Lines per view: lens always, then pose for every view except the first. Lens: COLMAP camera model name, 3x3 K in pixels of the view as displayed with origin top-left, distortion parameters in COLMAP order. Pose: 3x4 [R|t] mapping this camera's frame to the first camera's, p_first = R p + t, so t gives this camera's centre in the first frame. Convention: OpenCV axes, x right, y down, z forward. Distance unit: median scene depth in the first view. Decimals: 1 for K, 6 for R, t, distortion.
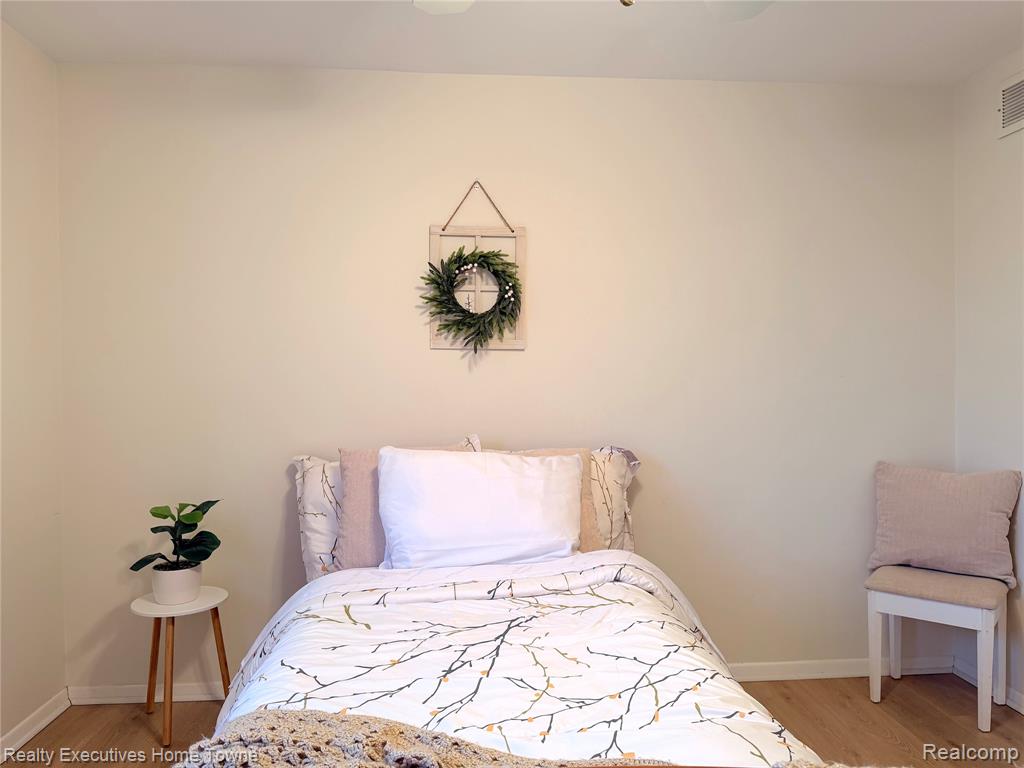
lens RADIAL K [[712.1, 0, 512.0], [0, 712.1, 384.0], [0, 0, 1]] dist [0.106175, -0.132234]
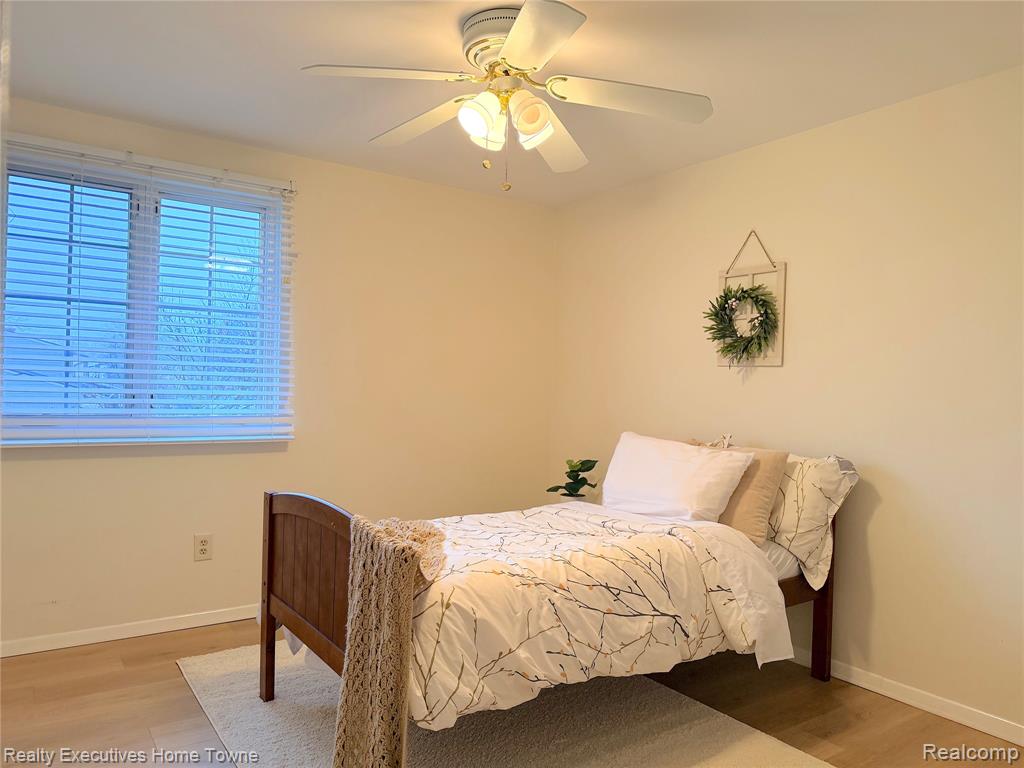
lens RADIAL K [[712.1, 0, 512.0], [0, 712.1, 384.0], [0, 0, 1]] dist [0.106175, -0.132234]
pose [[0.487184, 0.011341, -0.873225, 0.847790], [-0.036928, 0.999289, -0.007625, 0.006558], [0.872518, 0.035961, 0.487257, 0.042654]]
